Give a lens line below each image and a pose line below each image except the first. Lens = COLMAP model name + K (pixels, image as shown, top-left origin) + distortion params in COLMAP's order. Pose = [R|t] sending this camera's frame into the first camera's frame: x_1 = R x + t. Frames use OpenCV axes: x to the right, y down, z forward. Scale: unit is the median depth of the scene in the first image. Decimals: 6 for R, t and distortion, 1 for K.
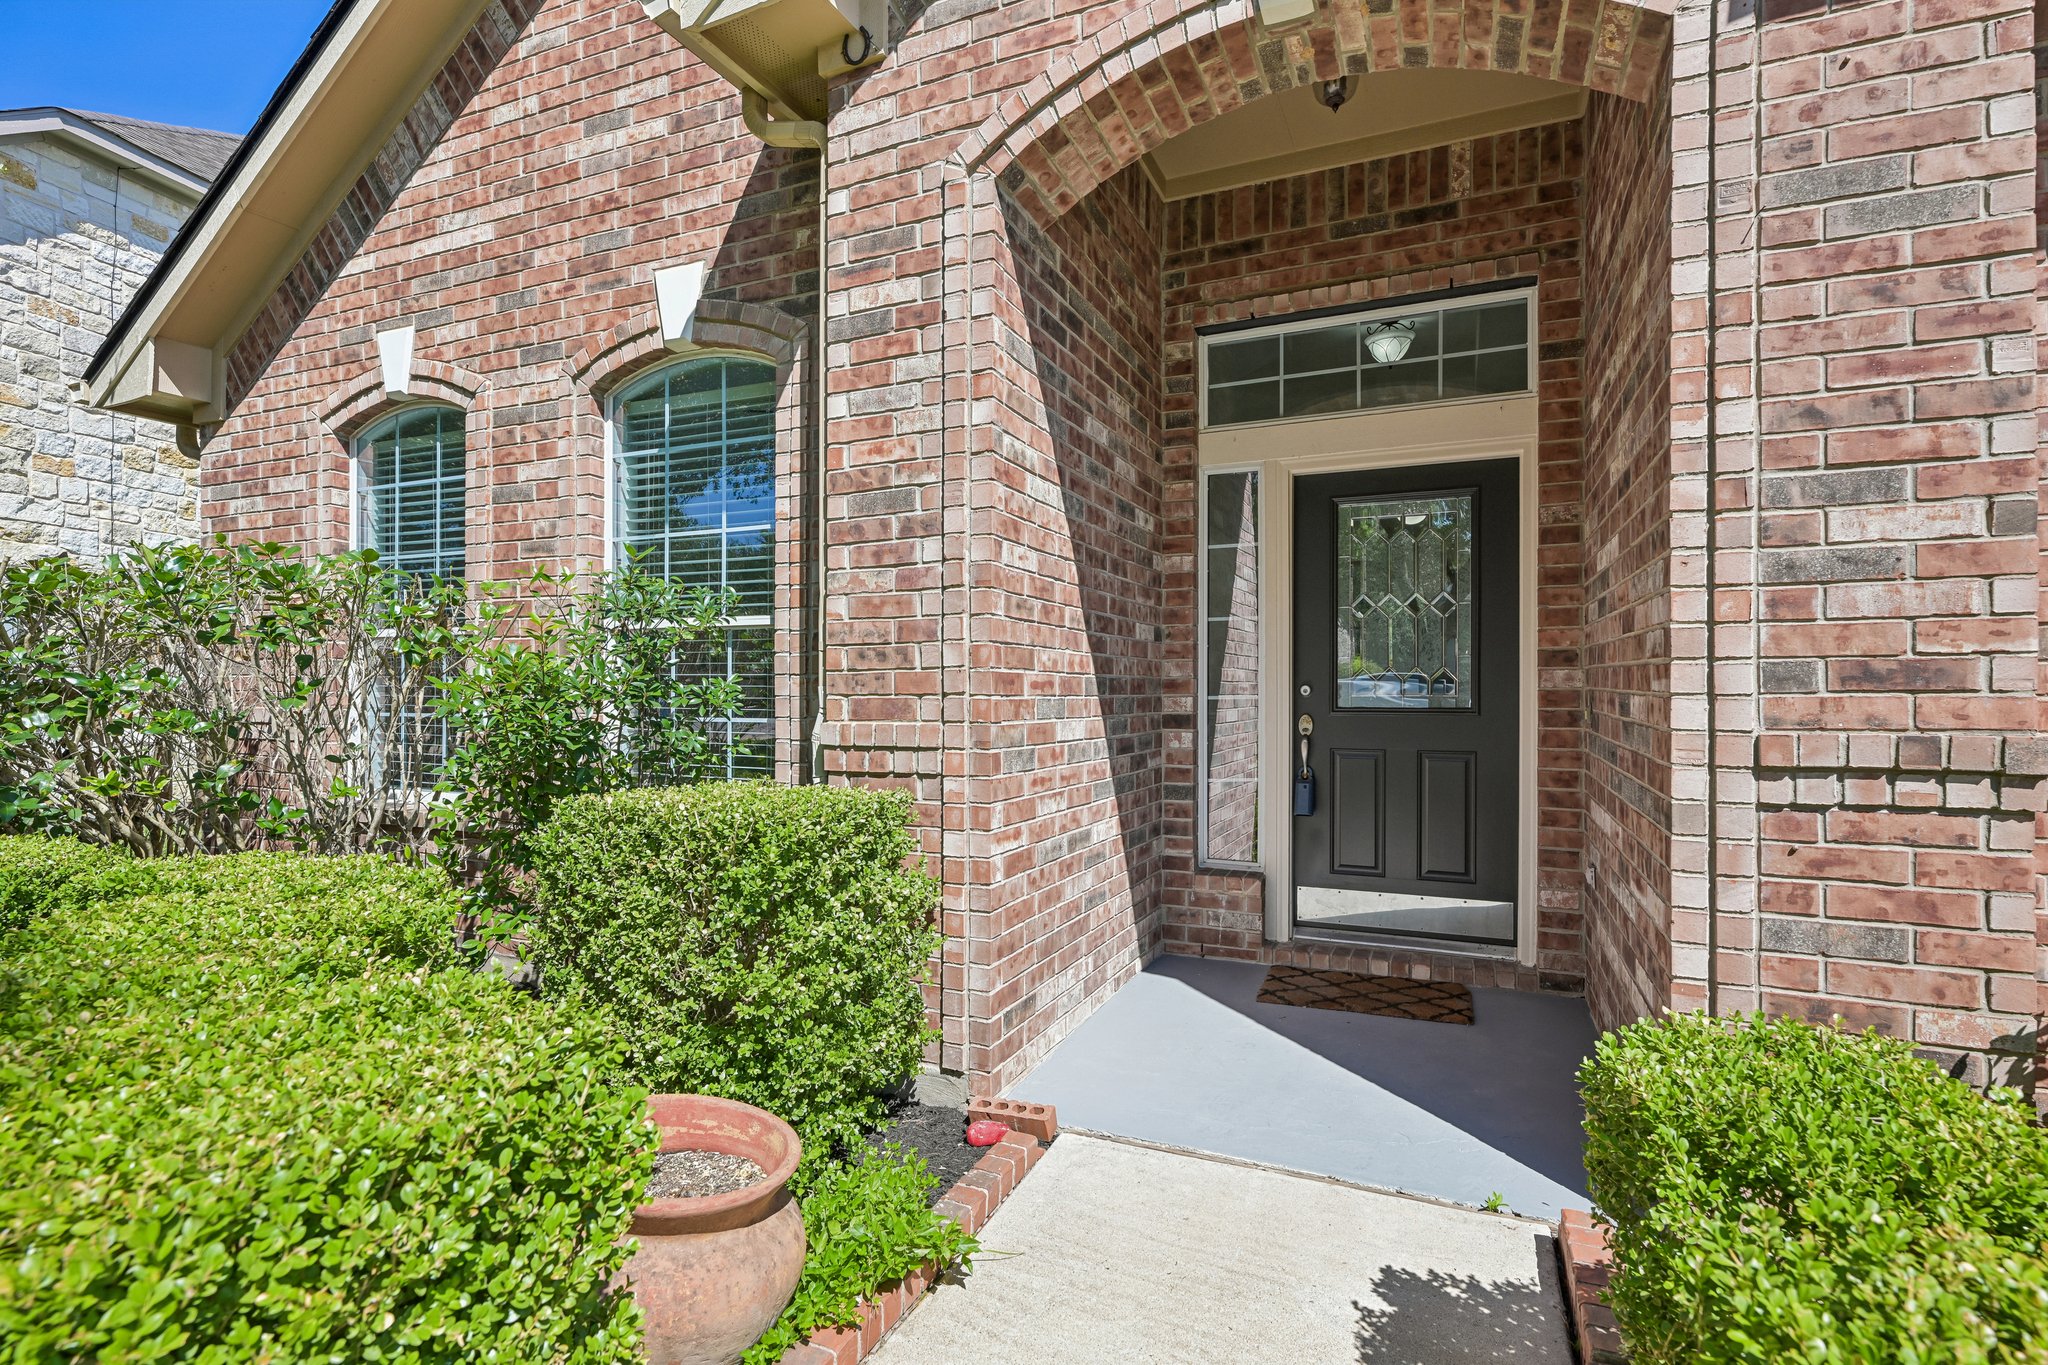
lens RADIAL K [[986.4, 0, 1028.2], [0, 986.4, 685.2], [0, 0, 1]] dist [0.002206, 0.000238]
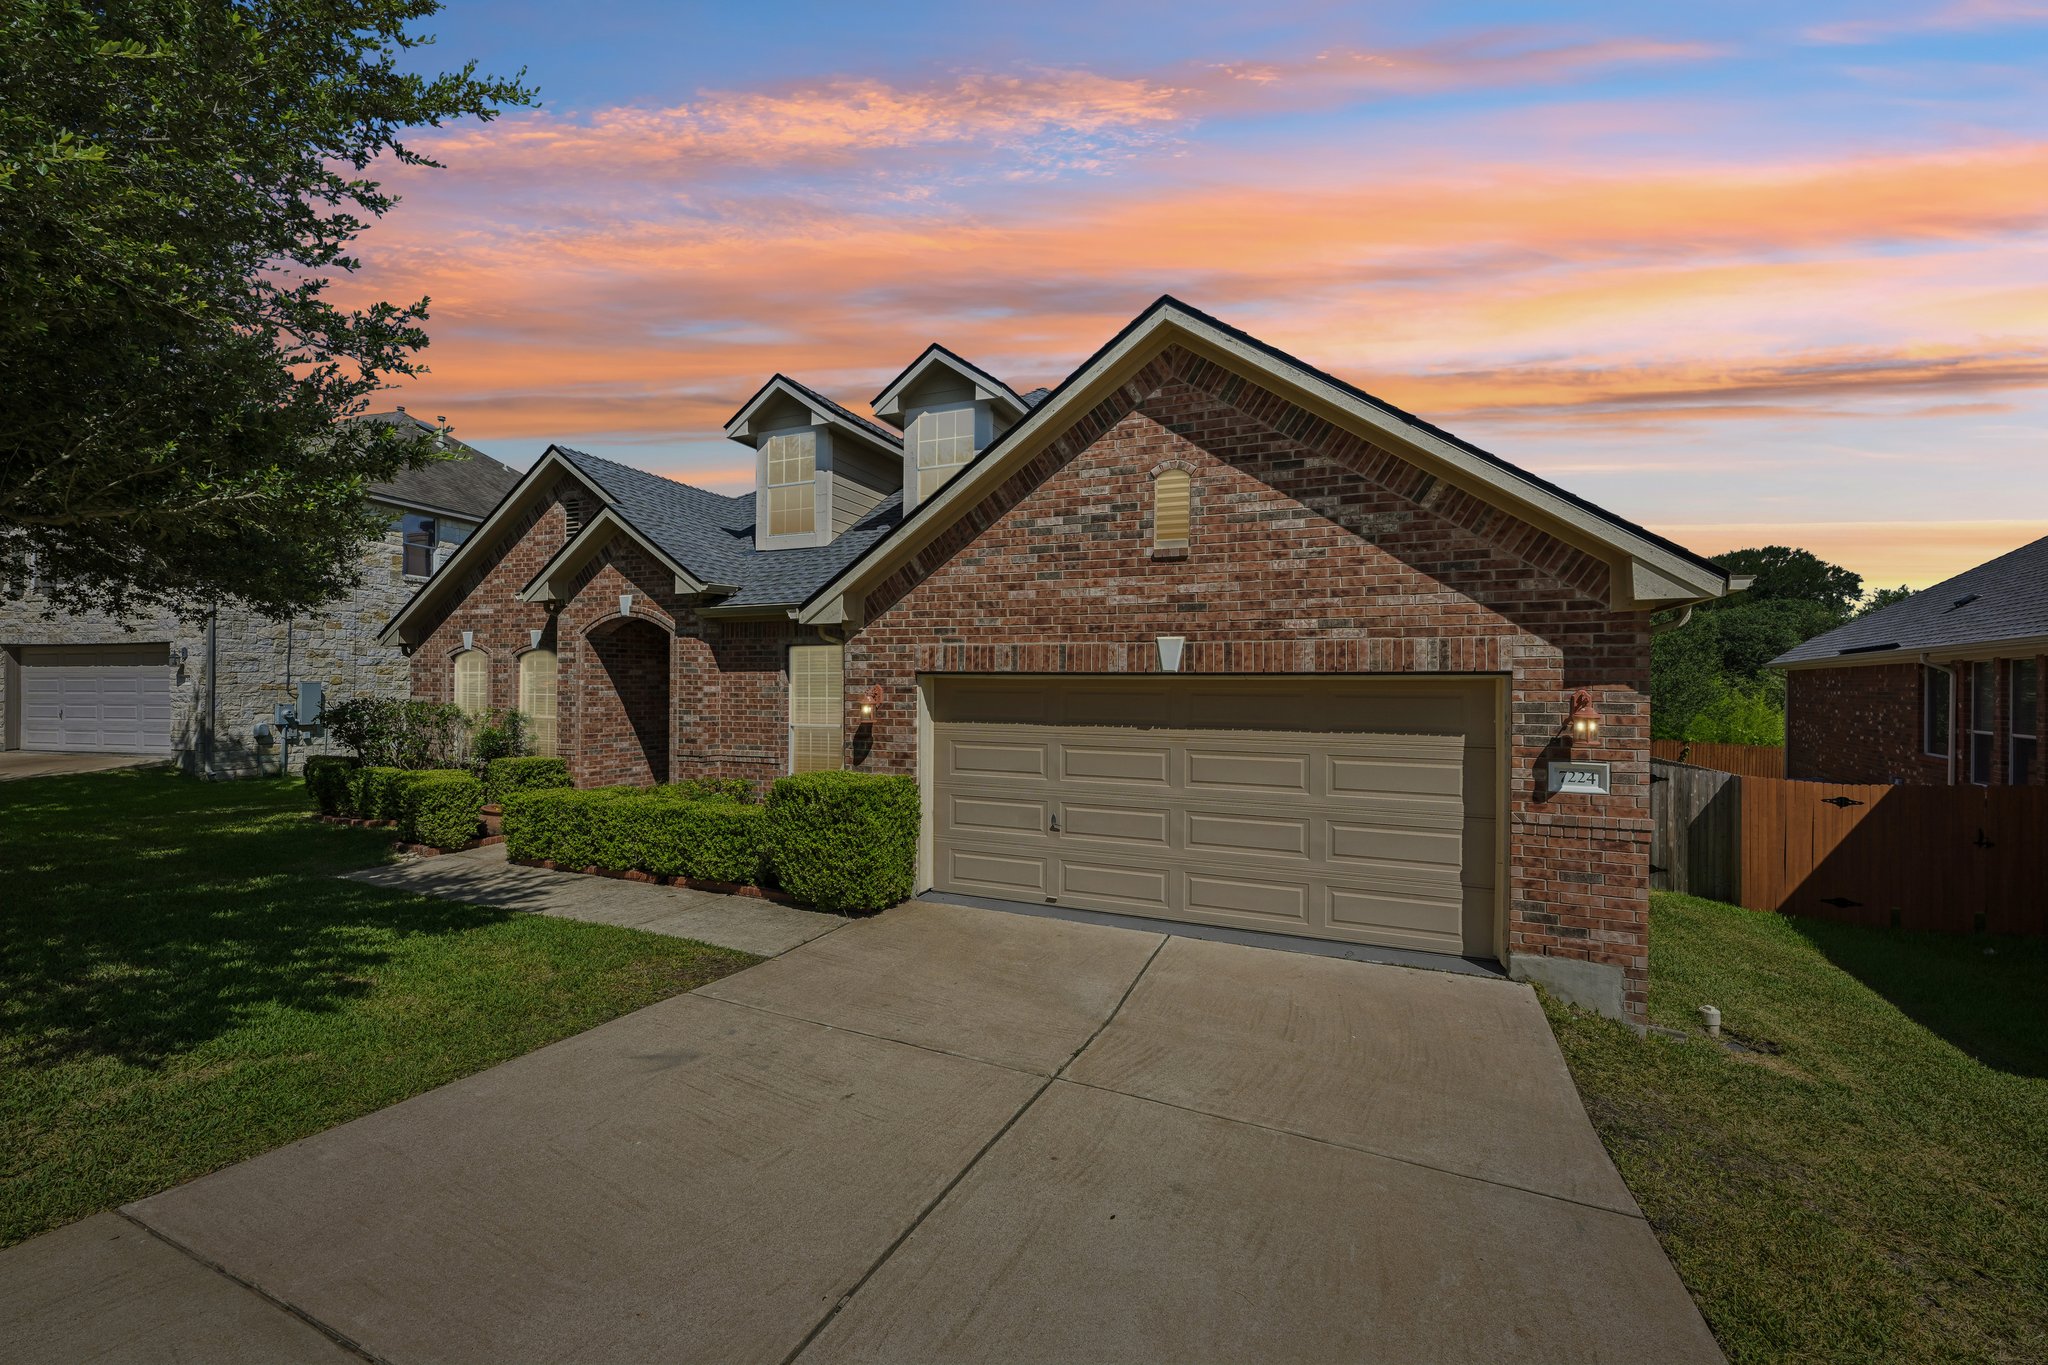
lens RADIAL K [[815.4, 0, 1019.1], [0, 815.4, 678.7], [0, 0, 1]] dist [-0.000290, 0.000094]
pose [[0.999978, 0.003238, 0.005825, 1.604981], [-0.003265, 0.999984, 0.004619, -0.242044], [-0.005810, -0.004637, 0.999972, -2.354985]]
